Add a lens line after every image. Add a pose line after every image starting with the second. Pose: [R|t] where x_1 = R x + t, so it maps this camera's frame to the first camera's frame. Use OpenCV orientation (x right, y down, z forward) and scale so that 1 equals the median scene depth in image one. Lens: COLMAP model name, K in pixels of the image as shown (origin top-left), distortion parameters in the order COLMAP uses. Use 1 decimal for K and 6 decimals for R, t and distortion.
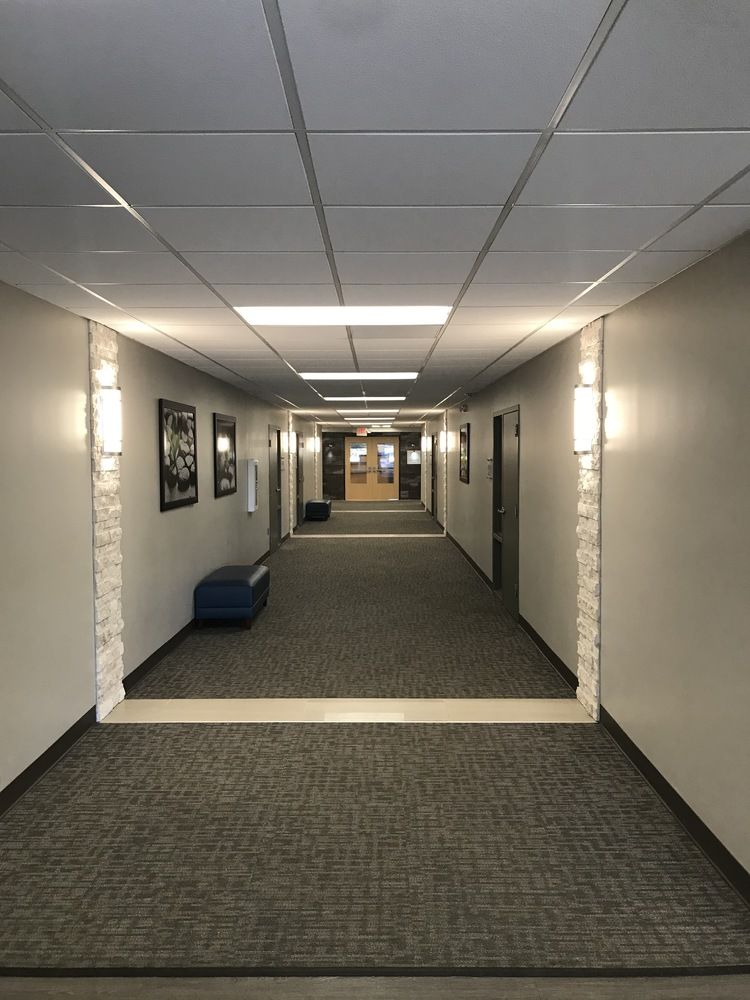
lens RADIAL K [[815.0, 0, 375.0], [0, 815.0, 500.0], [0, 0, 1]] dist [0.114042, -0.212330]
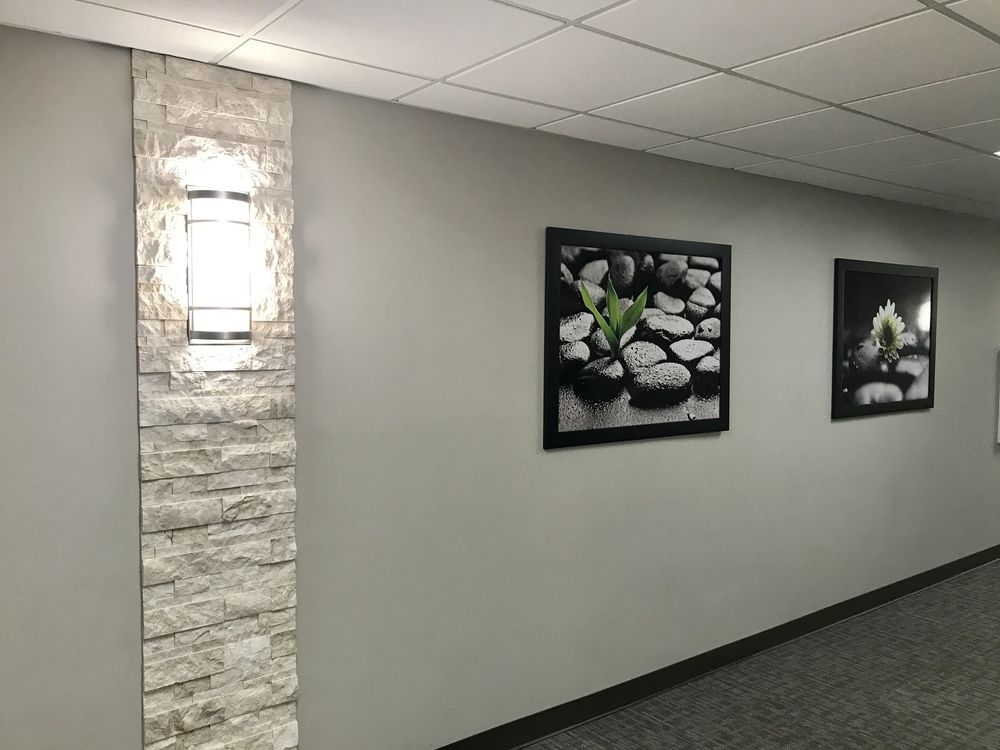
lens RADIAL K [[815.0, 0, 481.7], [0, 815.0, 372.1], [0, 0, 1]] dist [0.114042, -0.212330]
pose [[0.609138, 0.042734, -0.791912, 0.098953], [-0.050334, 0.998617, 0.015172, -0.033790], [0.791465, 0.030618, 0.610447, 0.560962]]
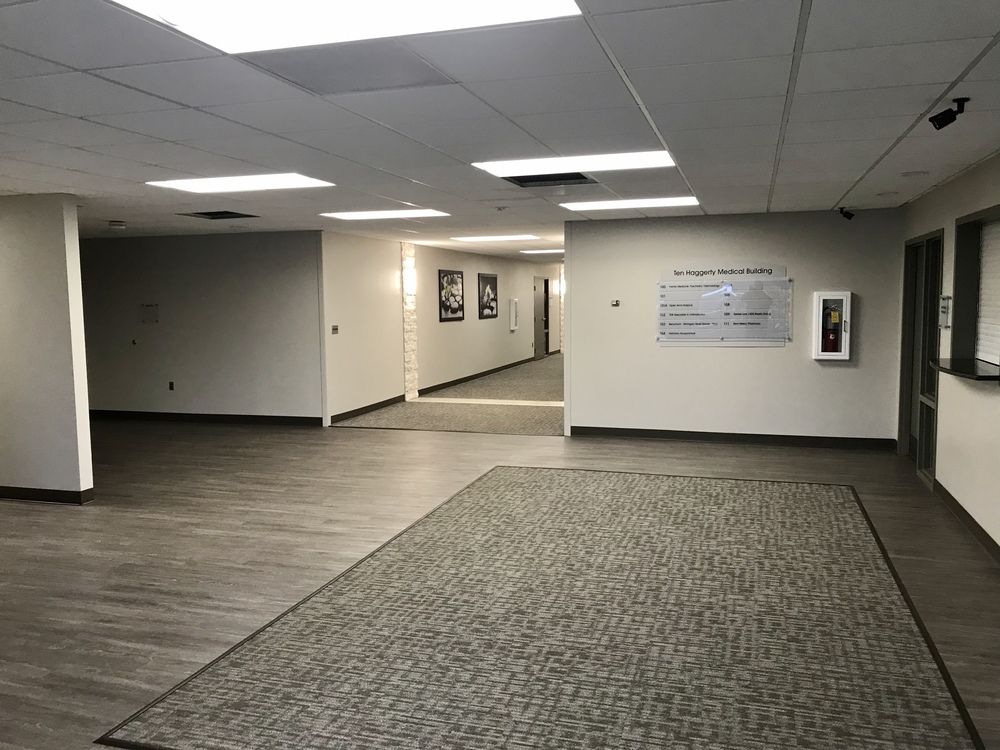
lens RADIAL K [[804.2, 0, 496.1], [0, 804.2, 390.2], [0, 0, 1]] dist [0.060621, -0.179411]
pose [[0.956105, 0.024741, -0.291977, 0.431476], [-0.007572, 0.998182, 0.059790, 0.056073], [0.292926, -0.054955, 0.954555, -0.847856]]
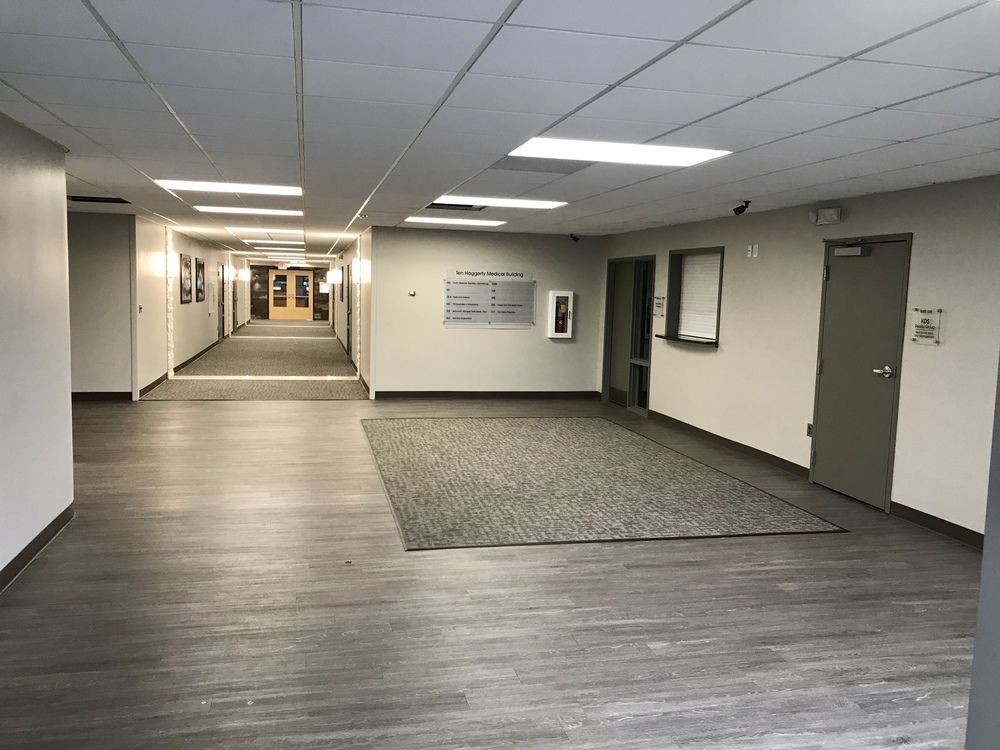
lens RADIAL K [[815.0, 0, 481.7], [0, 815.0, 372.1], [0, 0, 1]] dist [0.114042, -0.212330]
pose [[0.977018, 0.006426, 0.213058, 0.055686], [-0.016189, 0.998895, 0.044113, 0.075268], [-0.212539, -0.046549, 0.976043, -1.194149]]
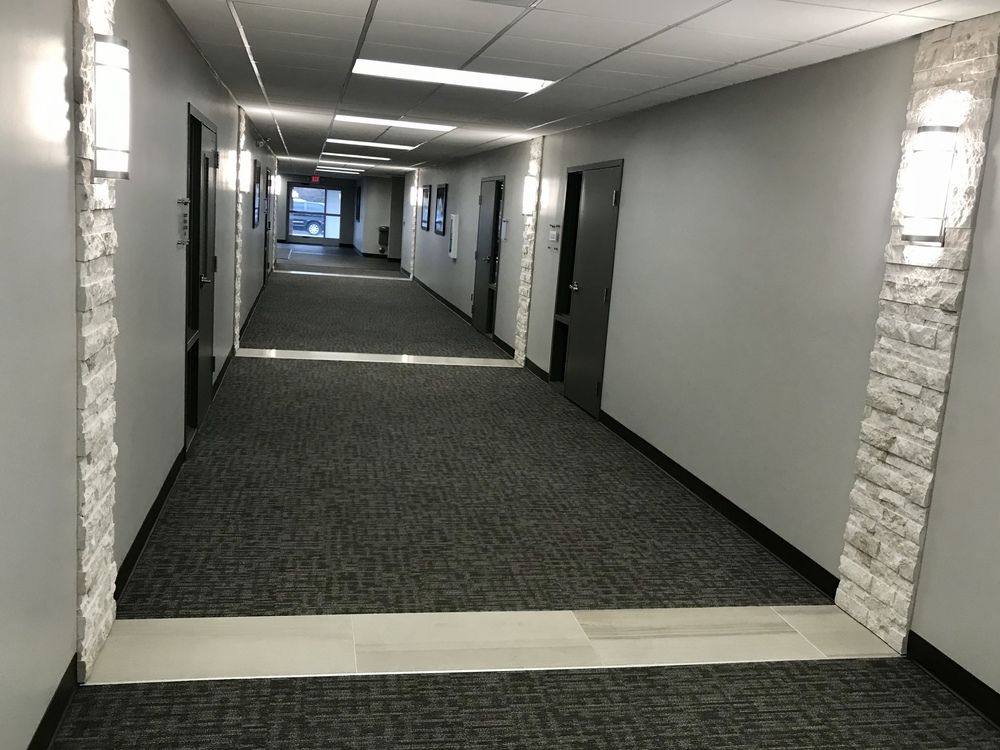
lens RADIAL K [[815.0, 0, 481.7], [0, 815.0, 372.1], [0, 0, 1]] dist [0.114042, -0.212330]
pose [[0.979580, 0.035051, 0.197977, -0.116474], [-0.062602, 0.988911, 0.134669, 0.029460], [-0.191062, -0.144313, 0.970912, -0.480992]]
